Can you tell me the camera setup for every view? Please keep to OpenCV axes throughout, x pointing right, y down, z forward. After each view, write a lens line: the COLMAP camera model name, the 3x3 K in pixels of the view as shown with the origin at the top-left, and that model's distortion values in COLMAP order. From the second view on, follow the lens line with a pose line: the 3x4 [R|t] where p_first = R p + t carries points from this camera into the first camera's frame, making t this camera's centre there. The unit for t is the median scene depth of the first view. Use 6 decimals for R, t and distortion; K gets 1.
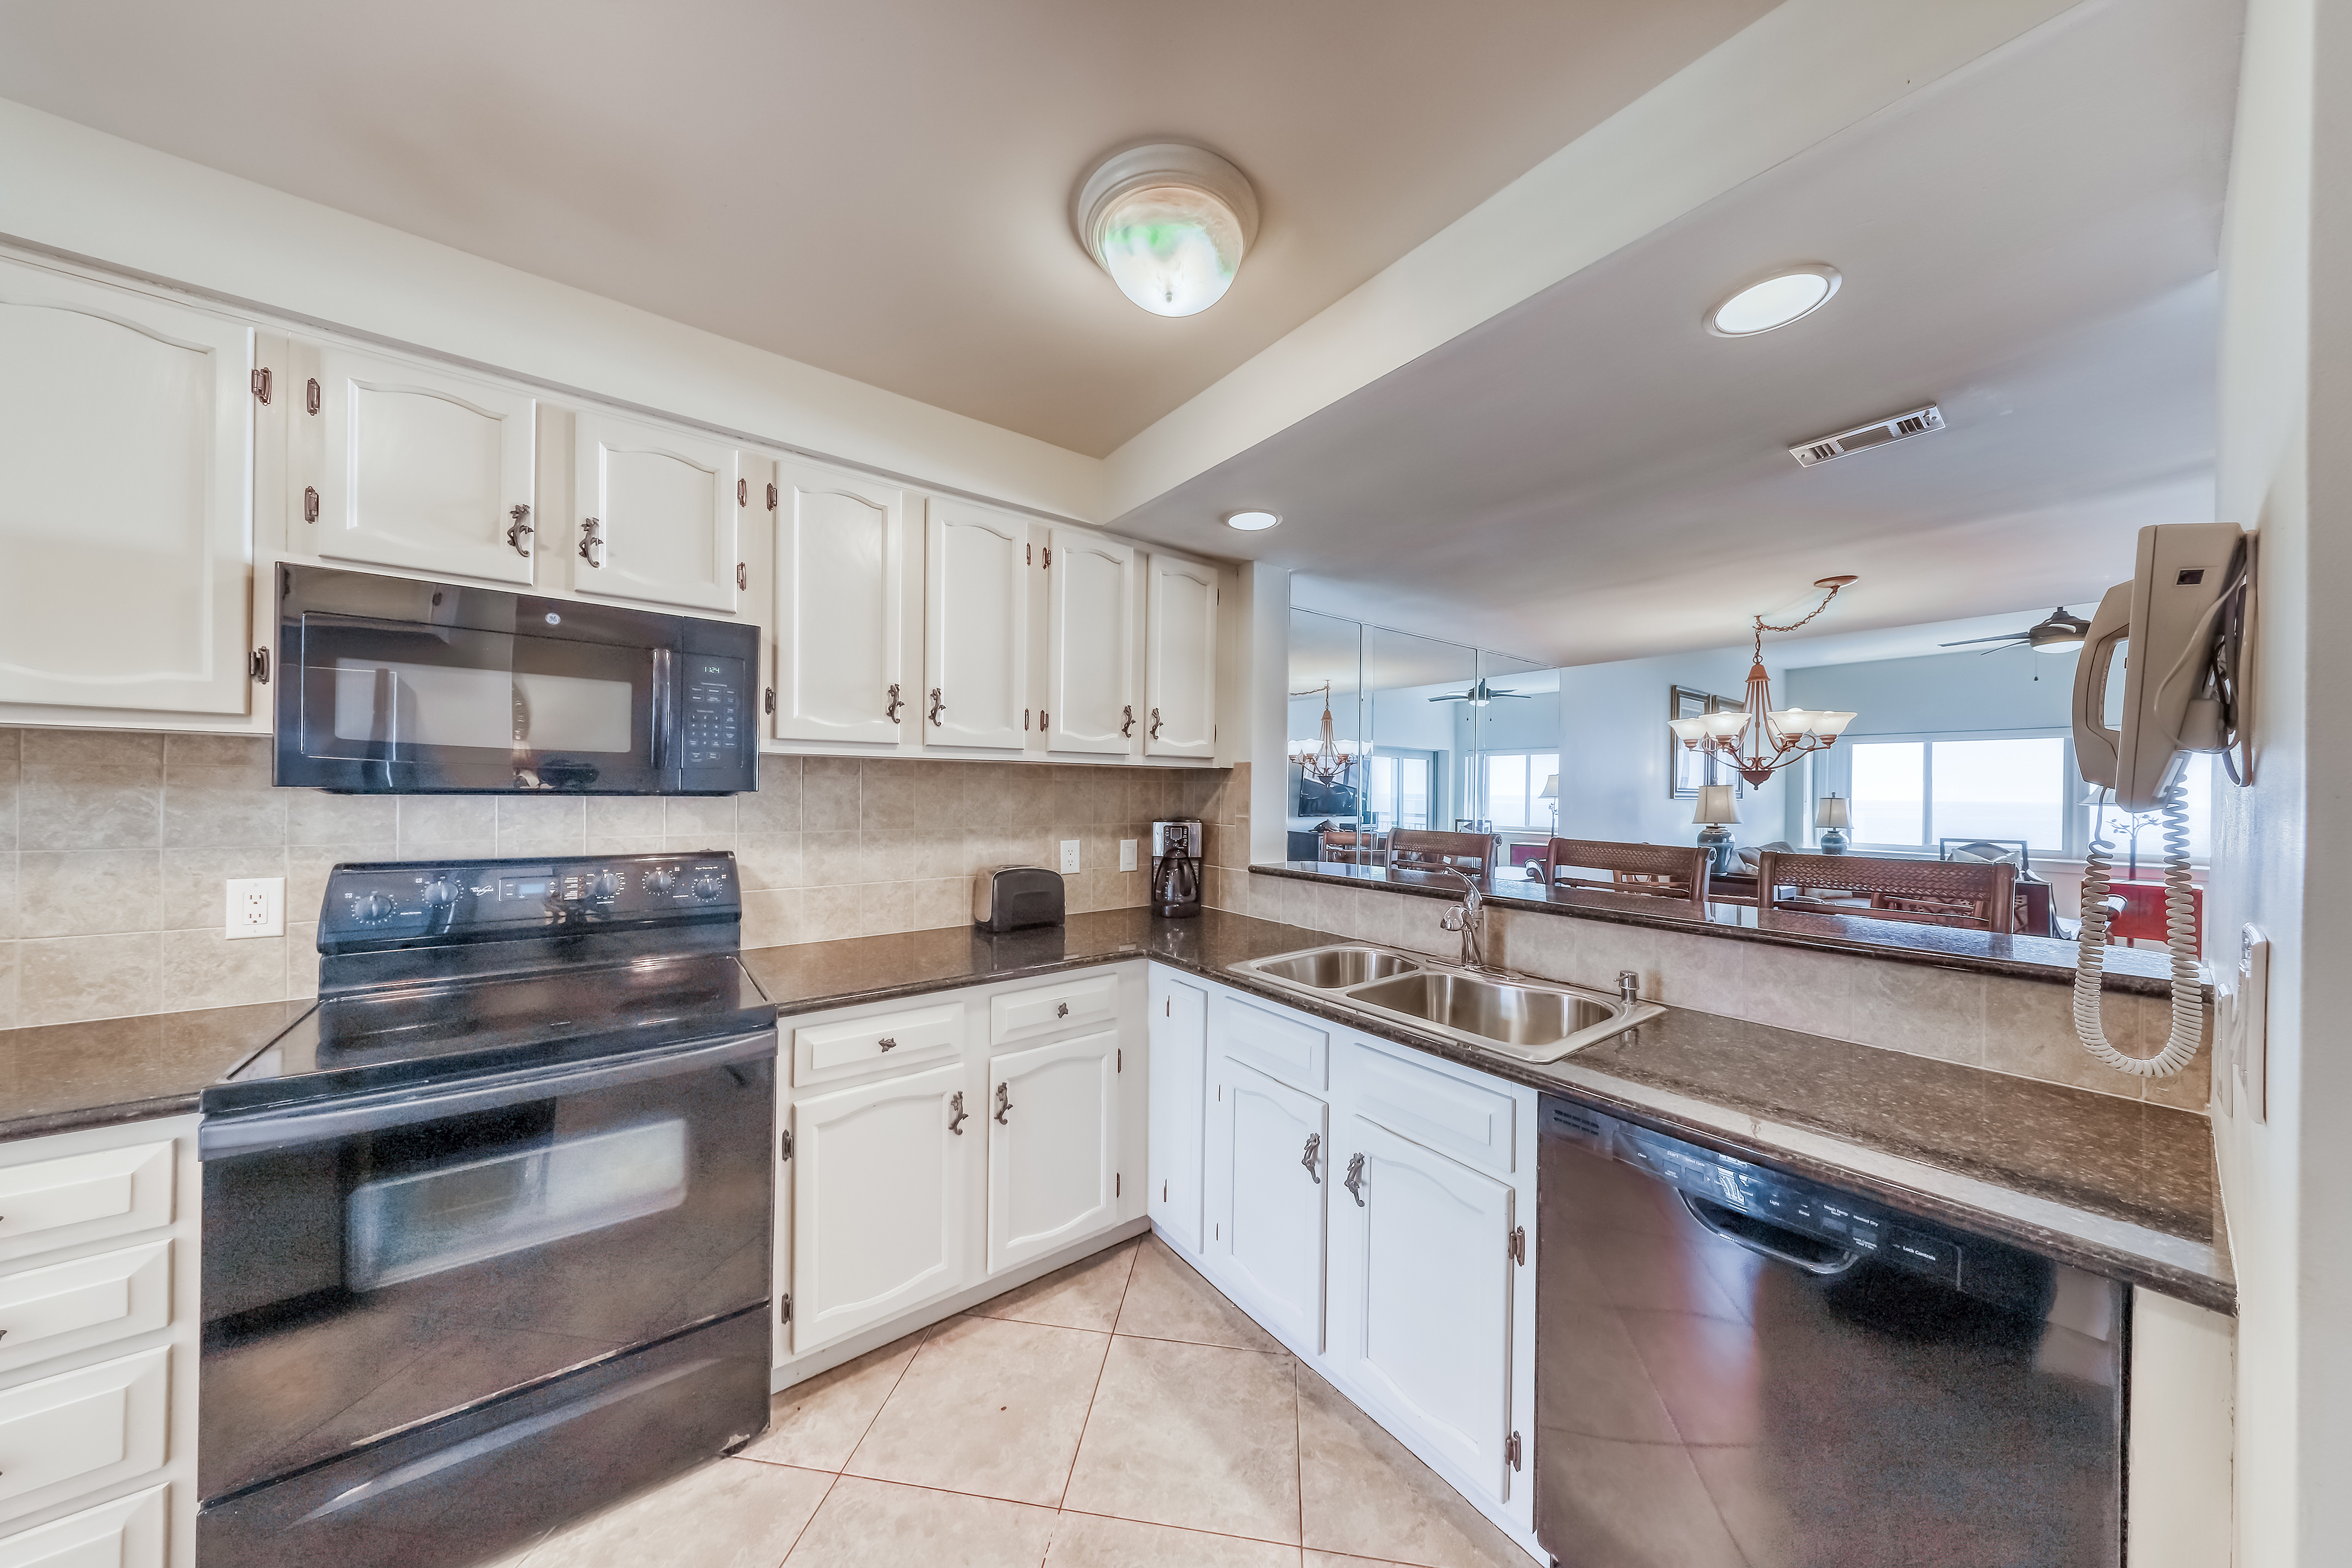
lens RADIAL K [[746.5, 0, 1176.0], [0, 746.5, 784.0], [0, 0, 1]] dist [0.000611, -0.000008]
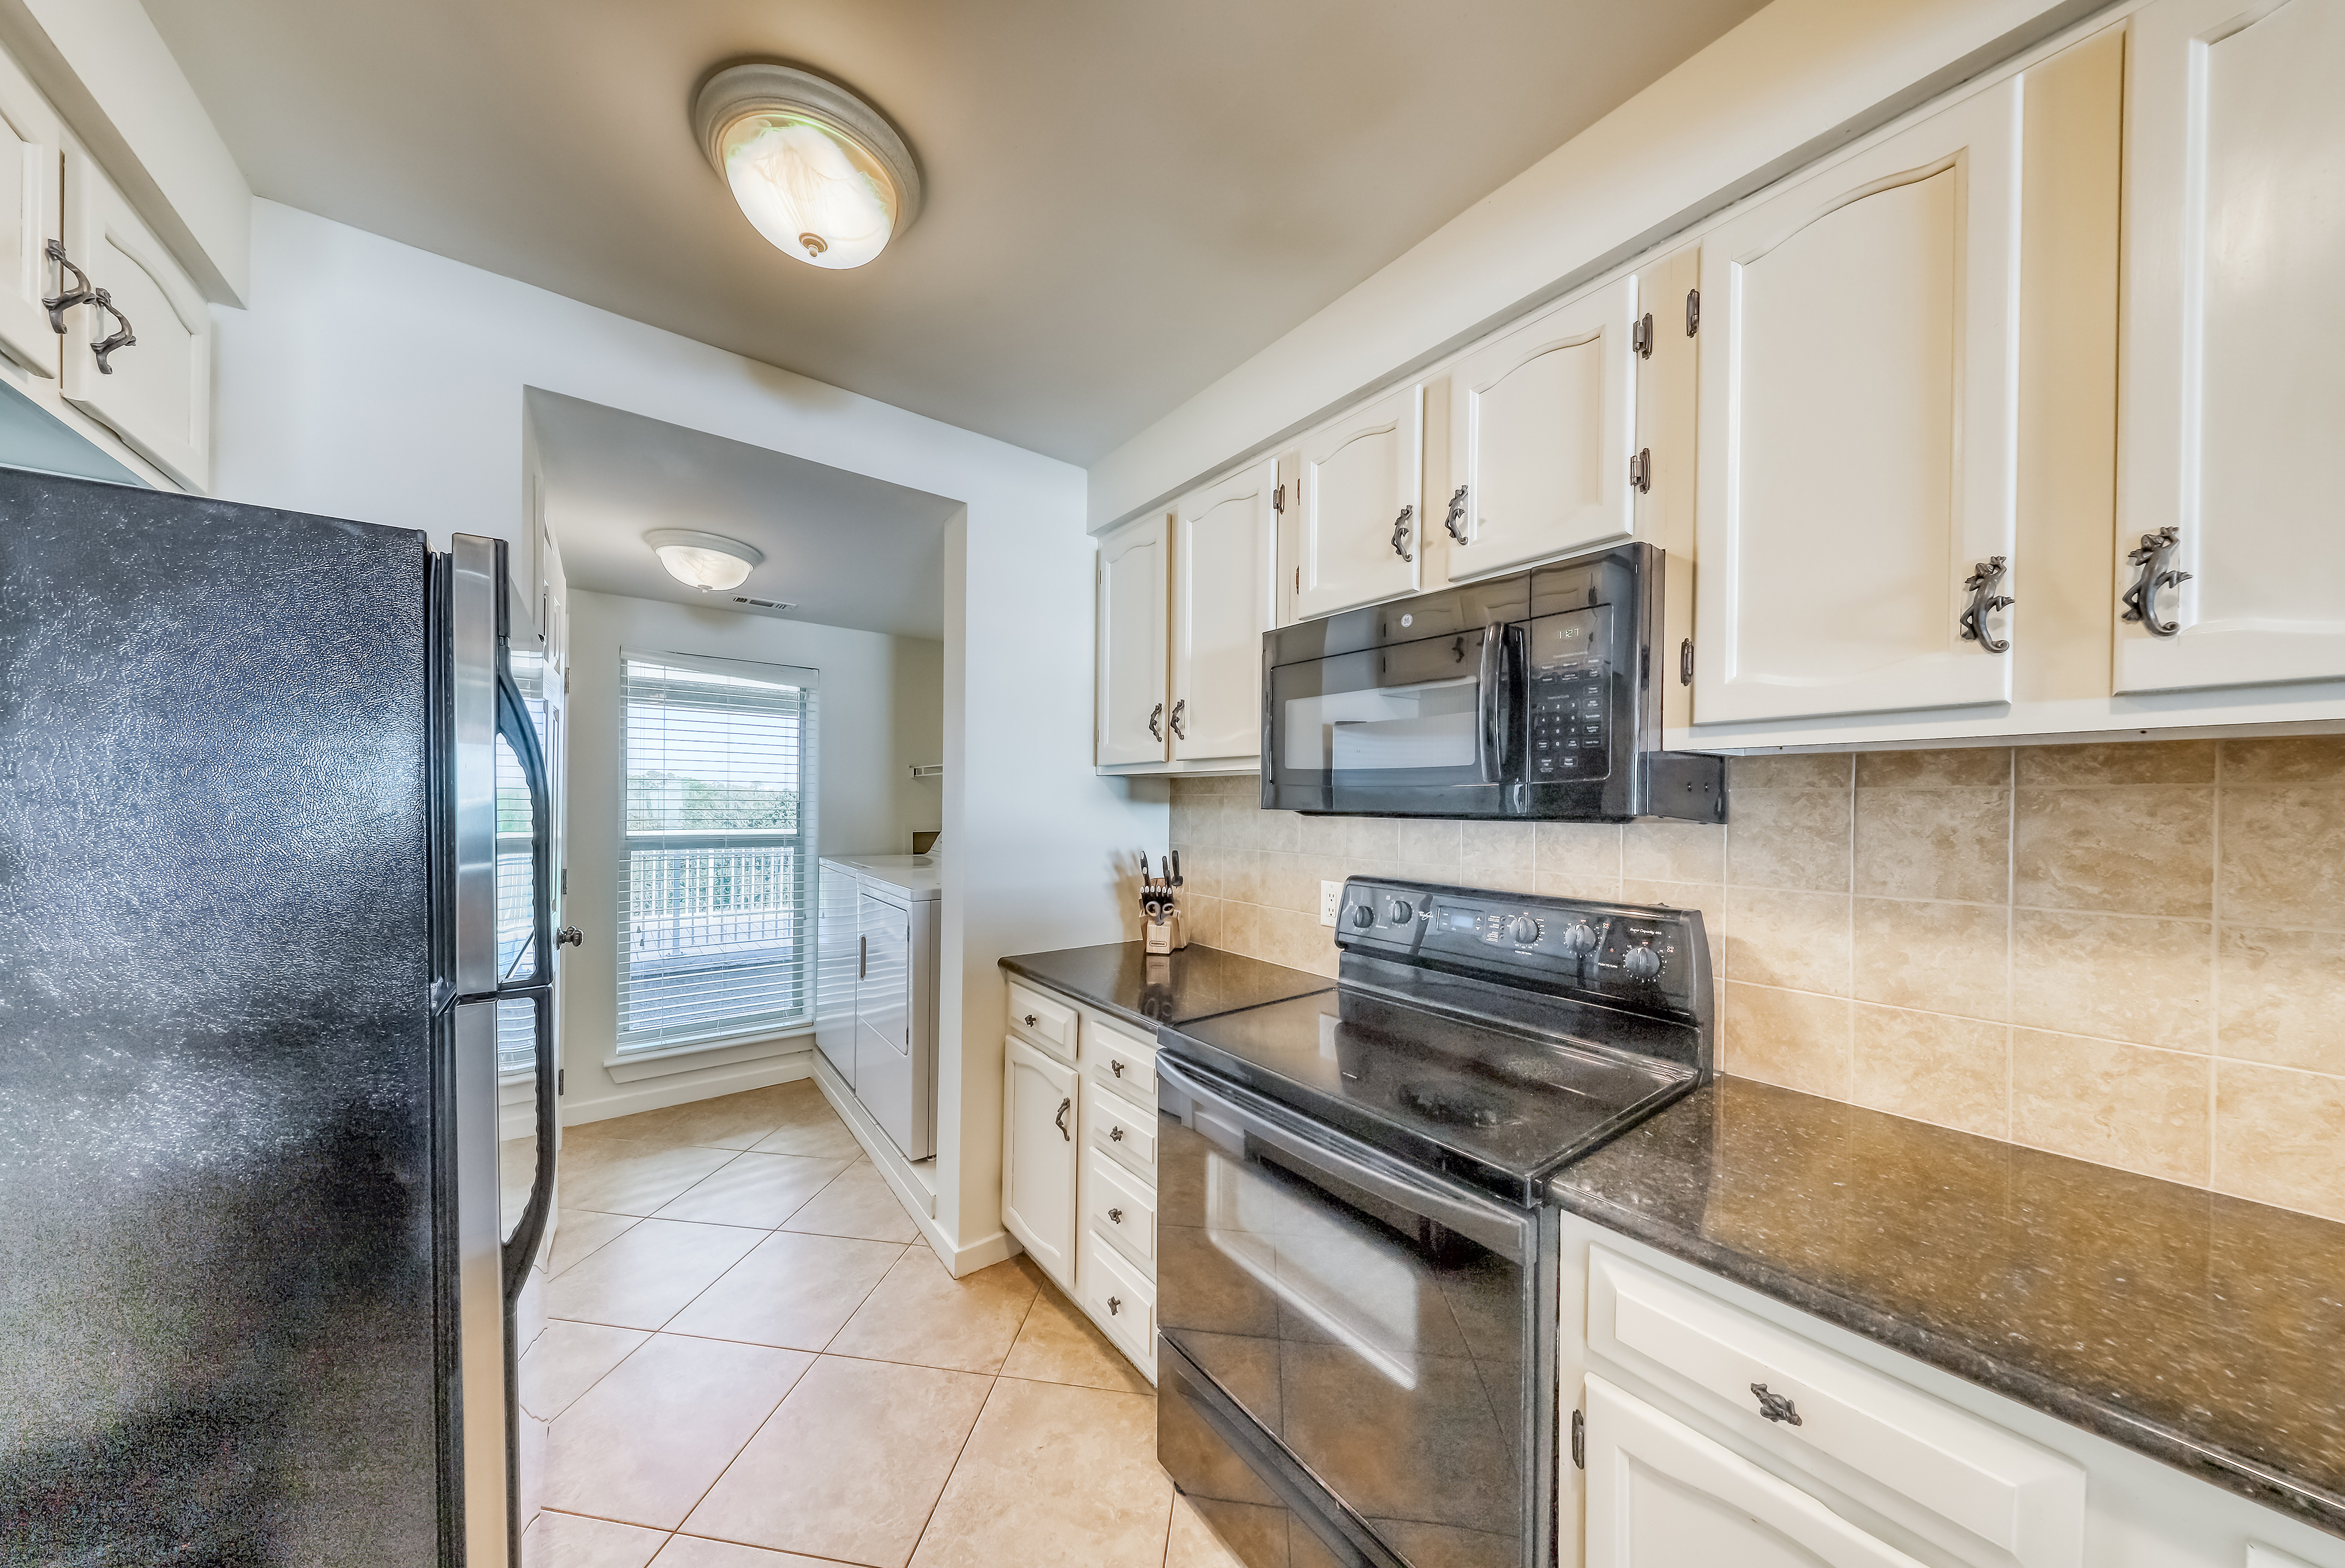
lens RADIAL K [[736.6, 0, 1165.4], [0, 736.6, 808.7], [0, 0, 1]] dist [0.000324, -0.000031]
pose [[-0.009239, -0.007698, -0.999928, 0.033311], [-0.002313, 0.999968, -0.007676, 0.008303], [0.999955, 0.002242, -0.009256, 0.553389]]
